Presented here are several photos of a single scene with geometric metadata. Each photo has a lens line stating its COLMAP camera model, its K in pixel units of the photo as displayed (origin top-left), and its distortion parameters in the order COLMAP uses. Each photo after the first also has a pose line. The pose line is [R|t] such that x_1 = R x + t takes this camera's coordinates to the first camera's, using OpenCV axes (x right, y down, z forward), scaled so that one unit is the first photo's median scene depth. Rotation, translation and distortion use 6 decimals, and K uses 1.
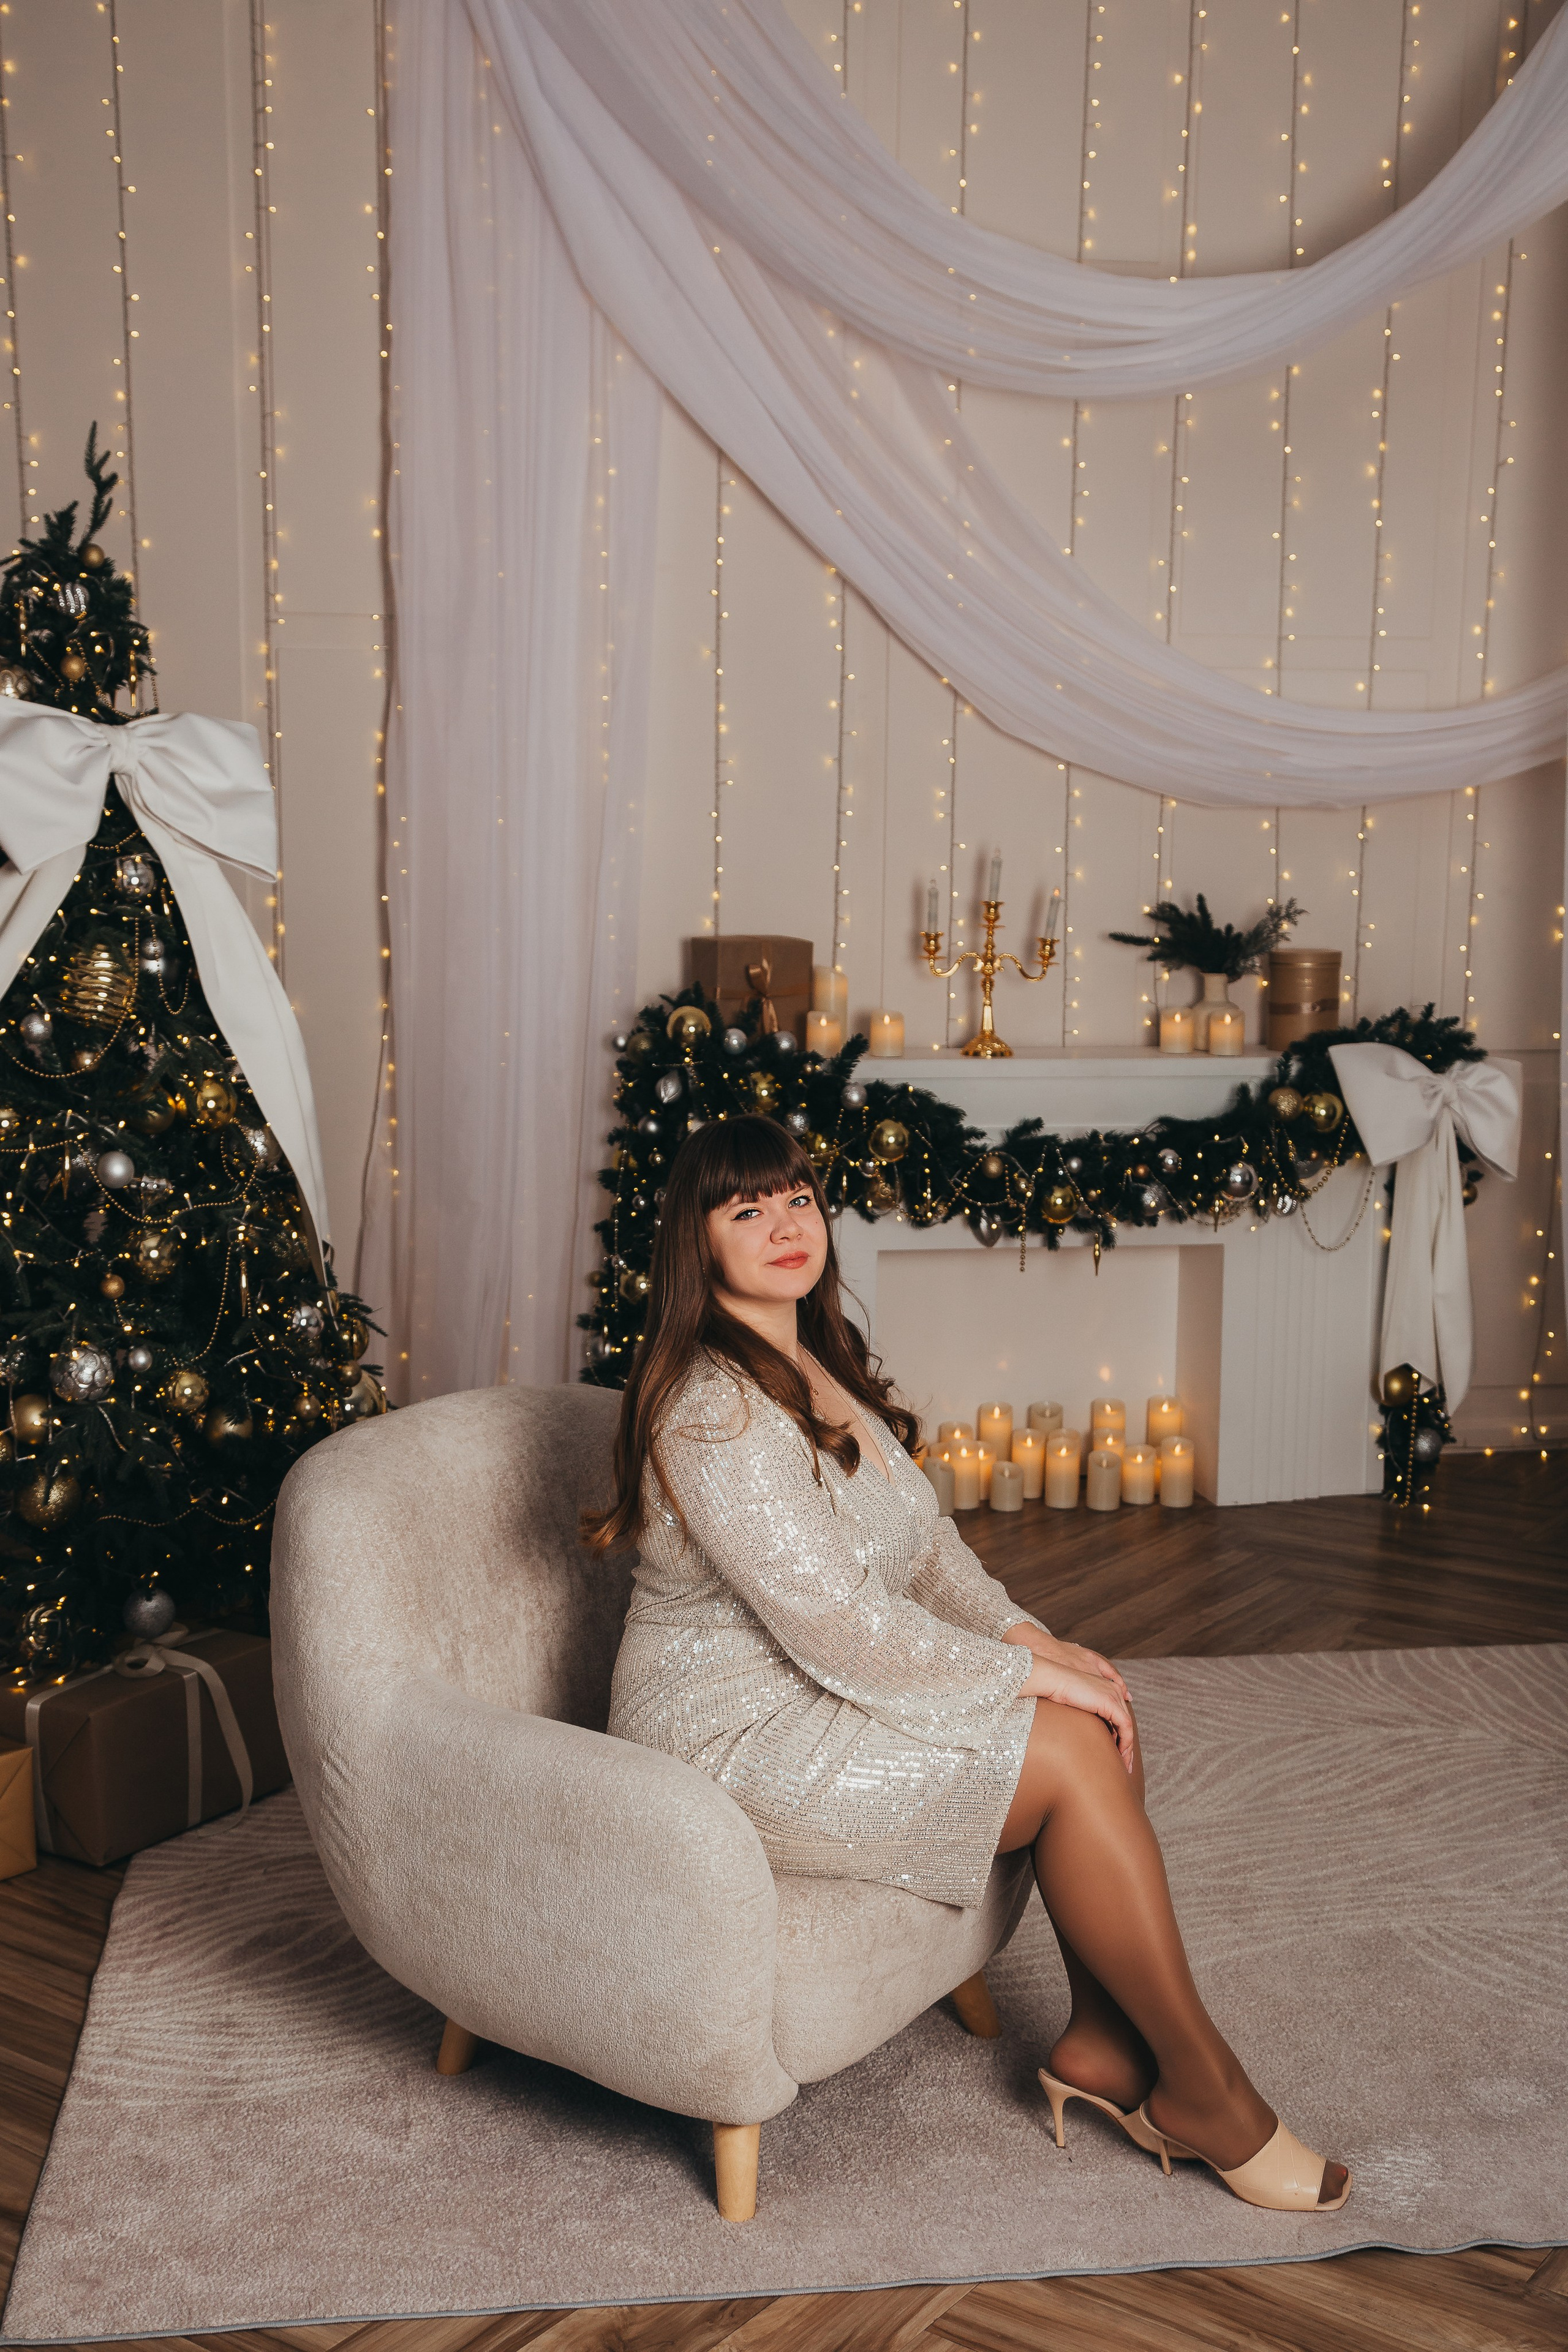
lens RADIAL K [[2613.6, 0, 755.4], [0, 2613.6, 1239.1], [0, 0, 1]] dist [0.028574, 0.031563]
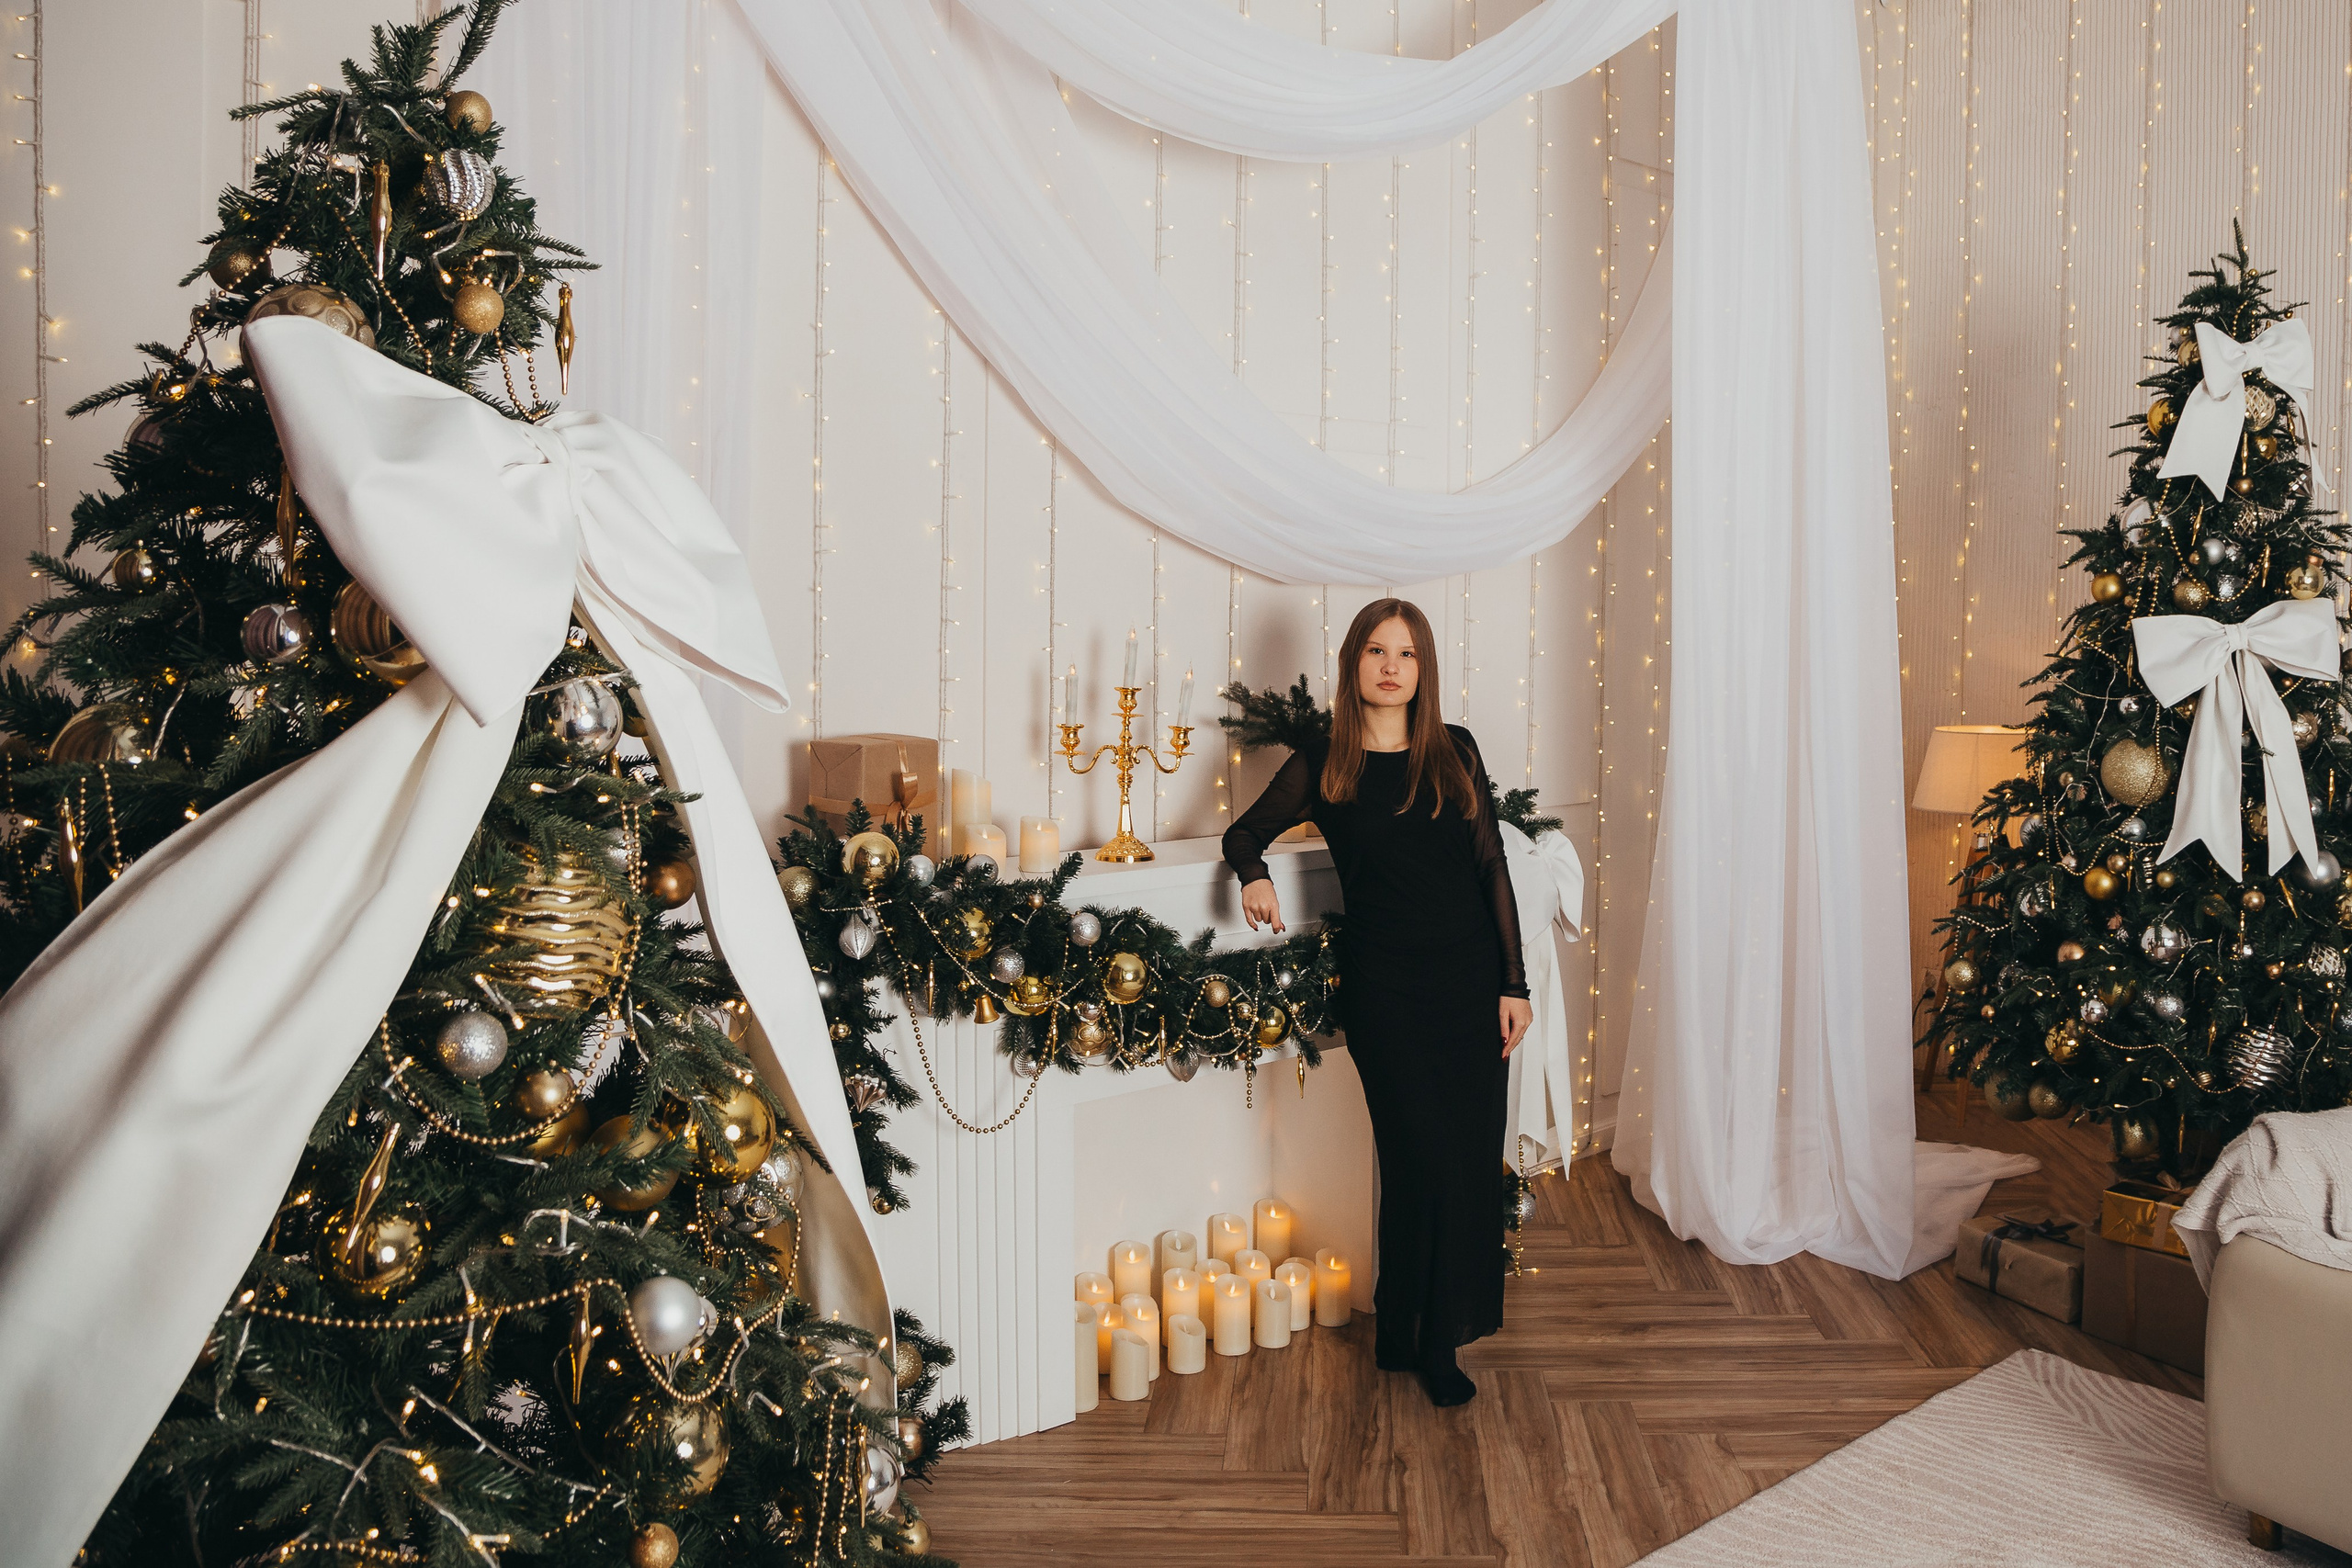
lens RADIAL K [[1929.7, 0, 1339.1], [0, 1929.7, 678.9], [0, 0, 1]] dist [-0.120730, 0.069106]
pose [[0.811583, -0.021689, 0.583835, -0.242910], [0.086653, 0.992727, -0.083577, -0.073446], [-0.577776, 0.118420, 0.807559, 0.444412]]
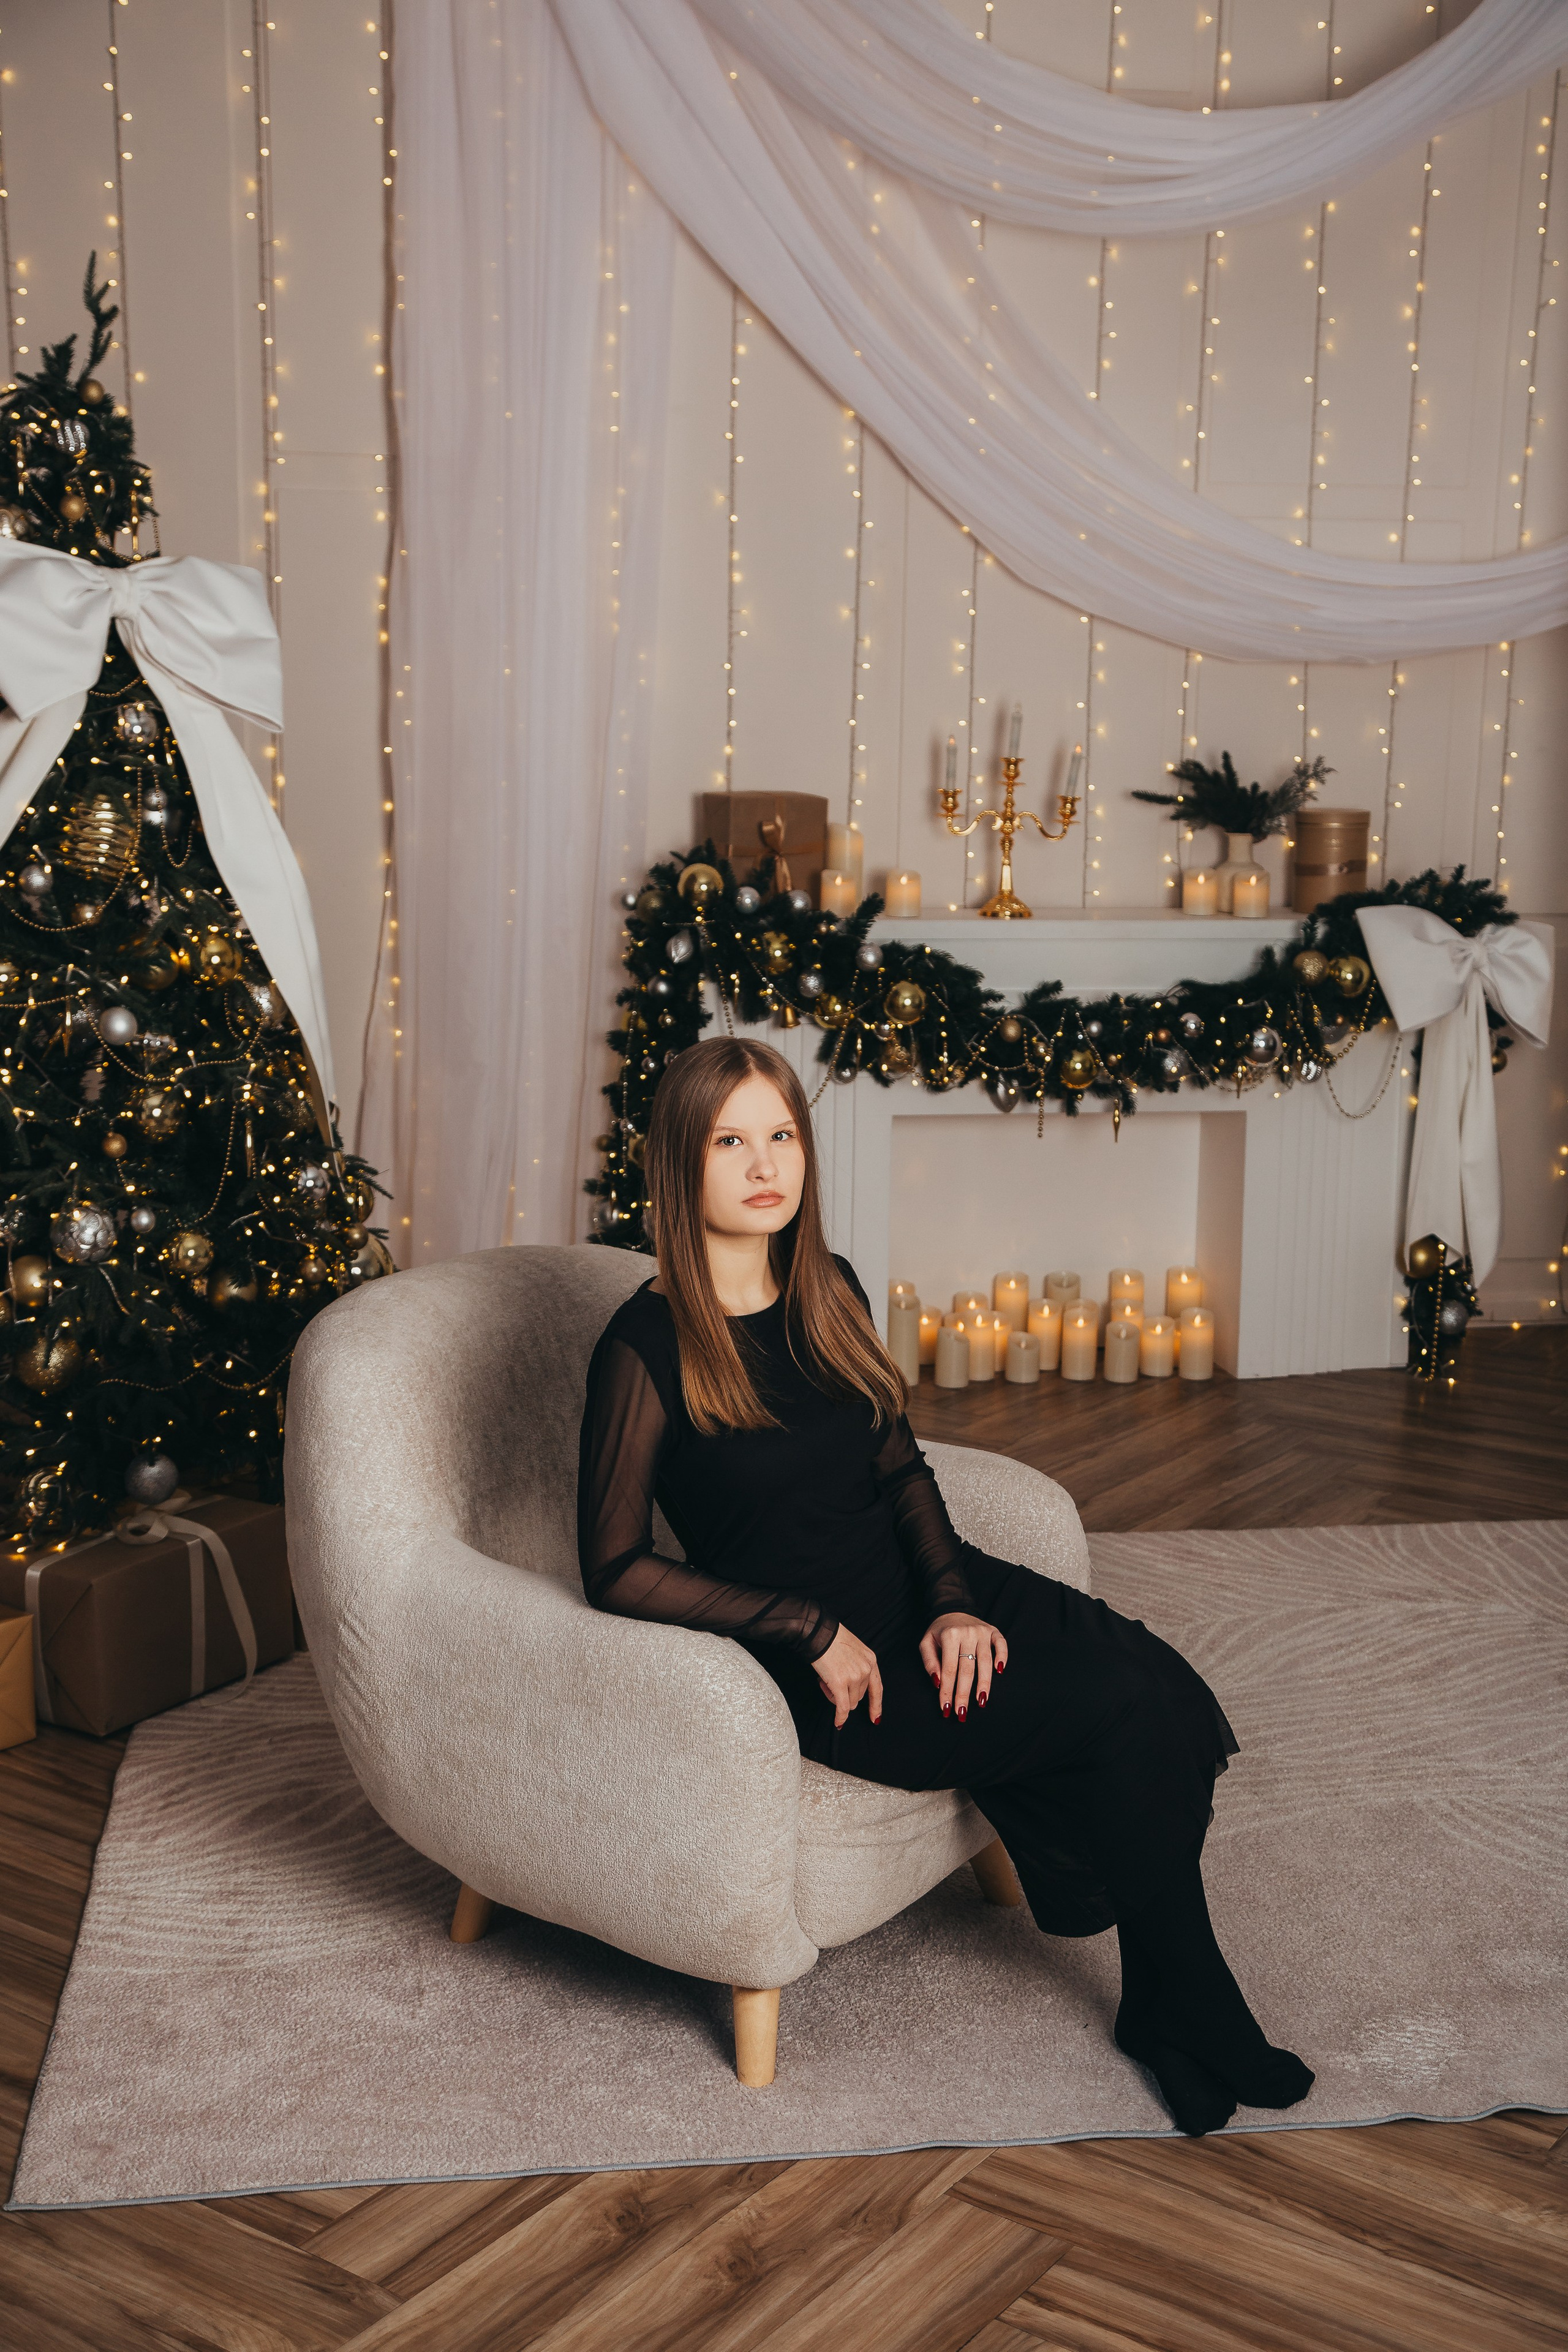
lens RADIAL K [[2714.9, 0, 785.9], [0, 2714.9, 1150.3], [0, 0, 1]] dist [0.077489, 0.041116]
pose [[0.999924, 0.005647, 0.010989, -0.004247], [-0.005818, 0.999861, 0.015633, 0.001764], [-0.010899, -0.015696, 0.999817, -0.015394]]
